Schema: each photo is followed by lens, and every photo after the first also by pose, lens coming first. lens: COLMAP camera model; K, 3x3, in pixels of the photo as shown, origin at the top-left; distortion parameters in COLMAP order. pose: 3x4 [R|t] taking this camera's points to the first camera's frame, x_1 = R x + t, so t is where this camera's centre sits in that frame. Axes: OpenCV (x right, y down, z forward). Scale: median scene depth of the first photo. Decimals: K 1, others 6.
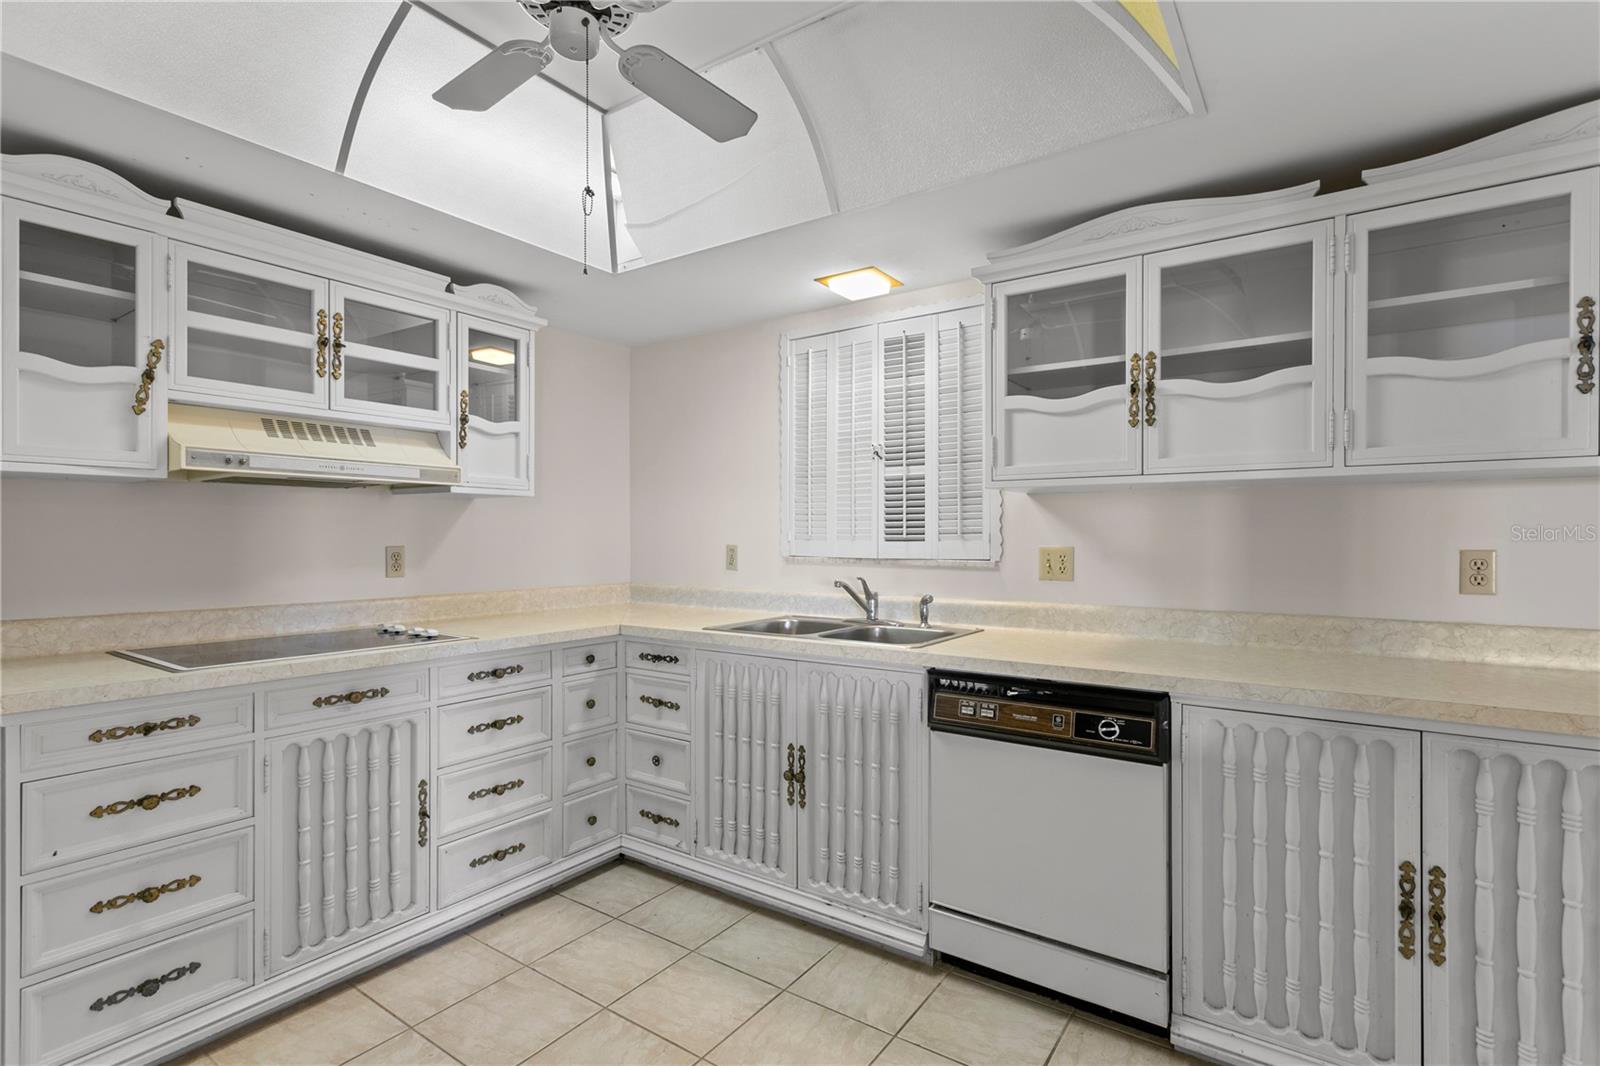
lens RADIAL K [[766.0, 0, 791.6], [0, 766.0, 538.8], [0, 0, 1]] dist [-0.001443, 0.002204]
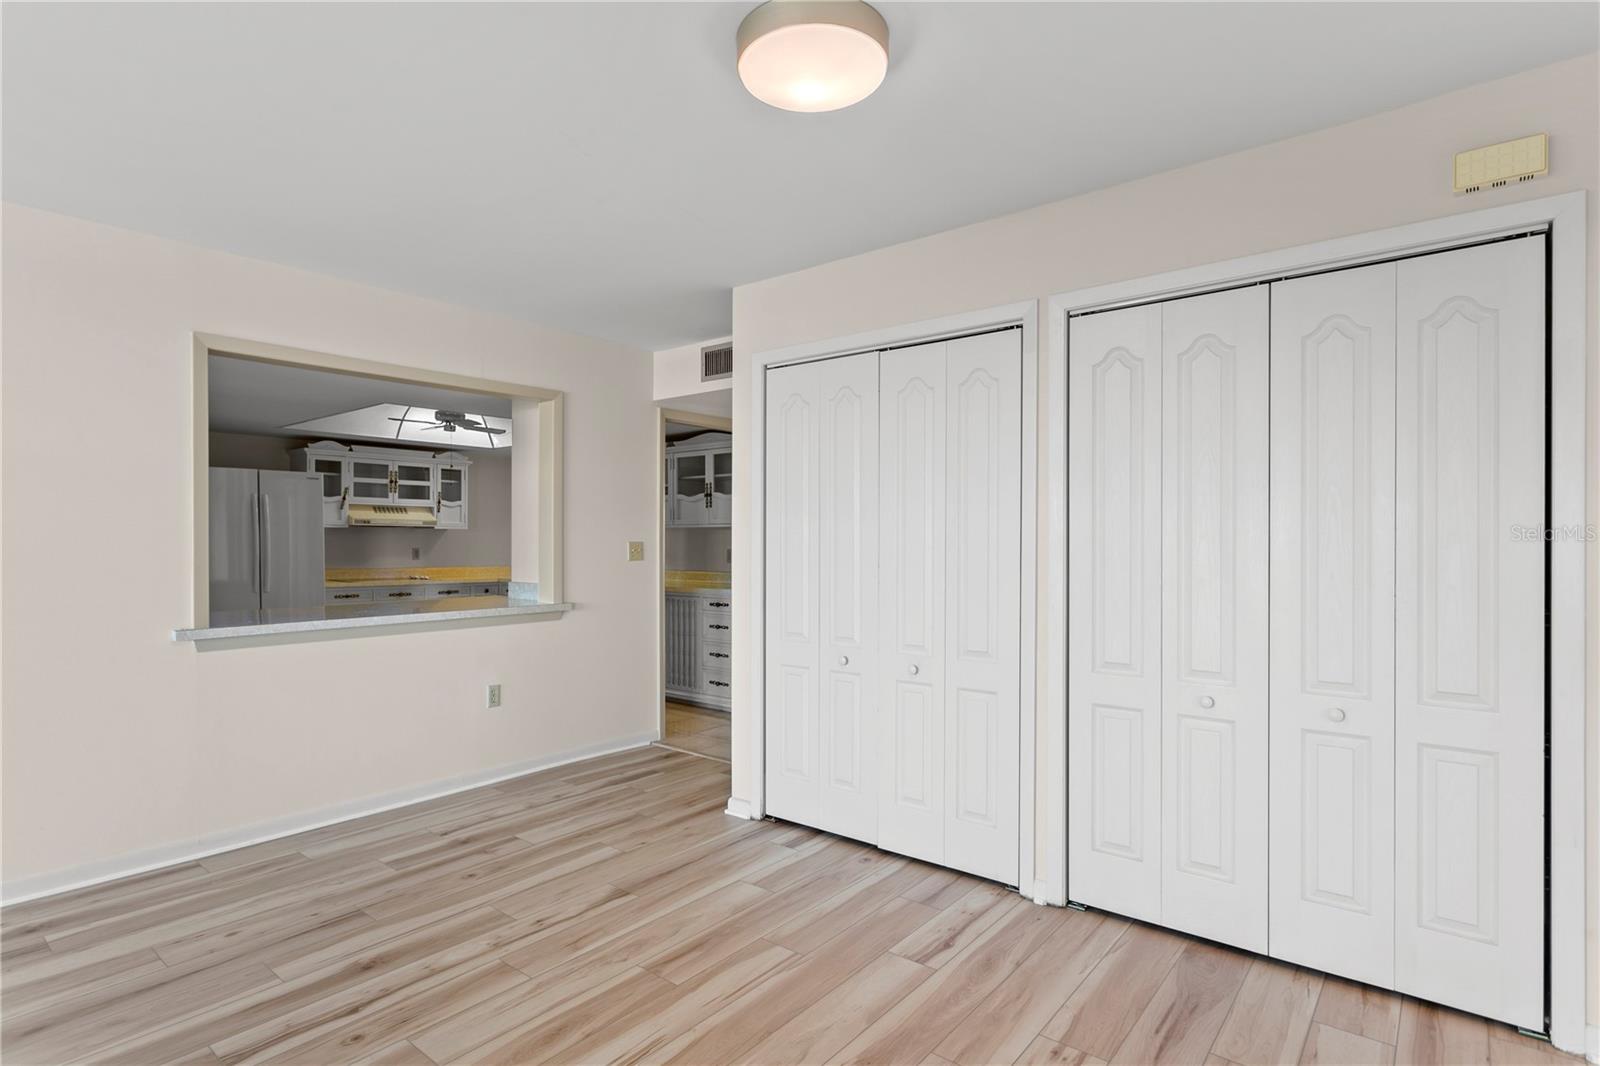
lens RADIAL K [[818.9, 0, 791.7], [0, 818.9, 544.4], [0, 0, 1]] dist [-0.006597, 0.000198]
pose [[0.996952, 0.000690, -0.078014, 1.229139], [-0.000693, 1.000000, -0.000017, -0.004477], [0.078014, 0.000071, 0.996952, -2.117524]]
